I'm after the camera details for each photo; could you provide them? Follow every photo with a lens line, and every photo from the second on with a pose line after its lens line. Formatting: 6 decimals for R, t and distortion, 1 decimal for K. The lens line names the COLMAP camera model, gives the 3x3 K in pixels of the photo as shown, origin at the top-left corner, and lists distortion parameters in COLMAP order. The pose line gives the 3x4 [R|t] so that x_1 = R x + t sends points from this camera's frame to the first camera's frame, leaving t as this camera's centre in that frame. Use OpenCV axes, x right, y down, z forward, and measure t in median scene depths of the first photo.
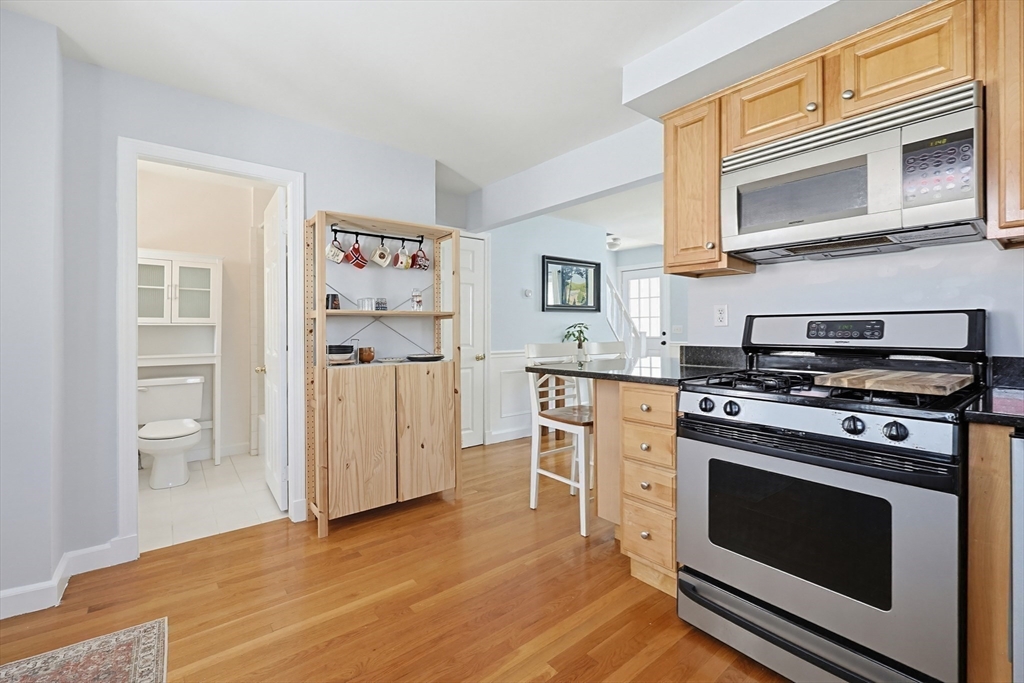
lens RADIAL K [[447.7, 0, 514.0], [0, 447.7, 326.6], [0, 0, 1]] dist [-0.000424, 0.001374]
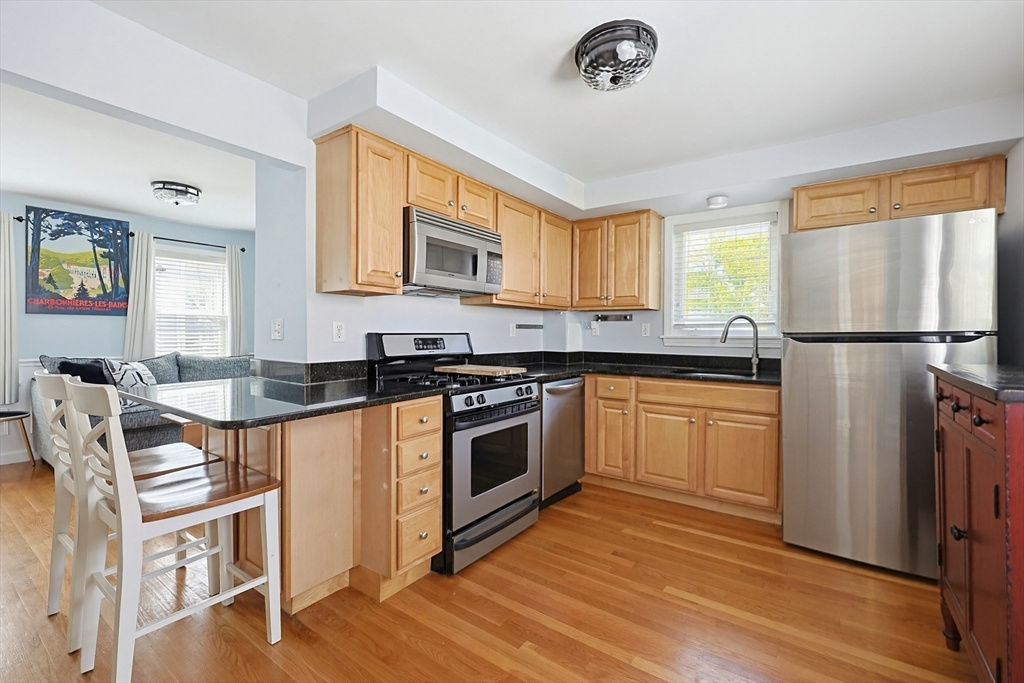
lens RADIAL K [[447.7, 0, 513.4], [0, 447.7, 336.4], [0, 0, 1]] dist [-0.000424, 0.001374]
pose [[-0.274303, -0.005677, 0.961627, -0.844386], [-0.010147, 0.999944, 0.003009, -0.027094], [-0.961590, -0.008932, -0.274345, 1.129390]]
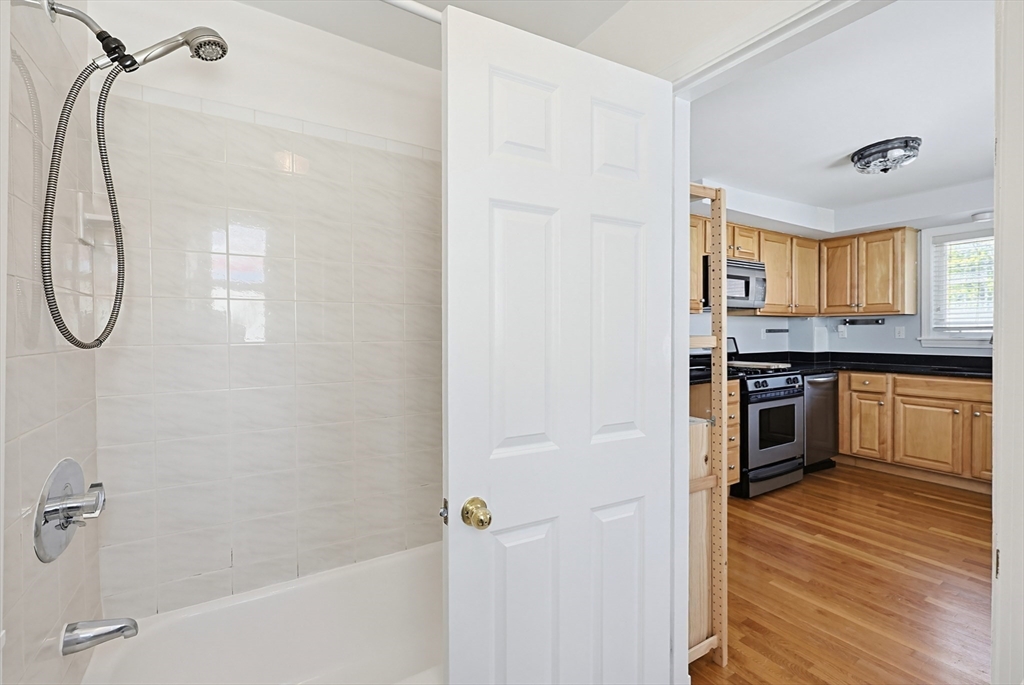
lens RADIAL K [[447.7, 0, 504.7], [0, 447.7, 336.2], [0, 0, 1]] dist [-0.000424, 0.001374]
pose [[0.132548, -0.005253, 0.991163, -1.589320], [0.000205, 0.999986, 0.005272, -0.051784], [-0.991177, -0.000496, 0.132547, 1.696987]]
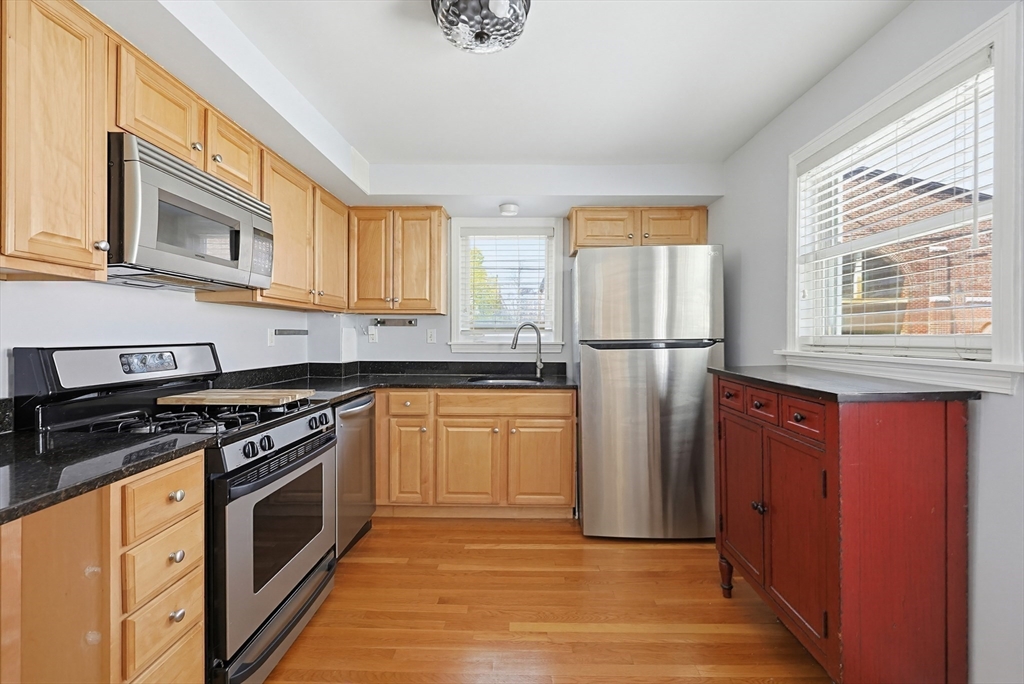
lens RADIAL K [[447.7, 0, 517.2], [0, 447.7, 336.2], [0, 0, 1]] dist [-0.000424, 0.001374]
pose [[-0.771511, 0.001375, 0.636215, -0.515720], [-0.003025, 0.999978, -0.005830, -0.046769], [-0.636209, -0.006423, -0.771490, 1.228239]]
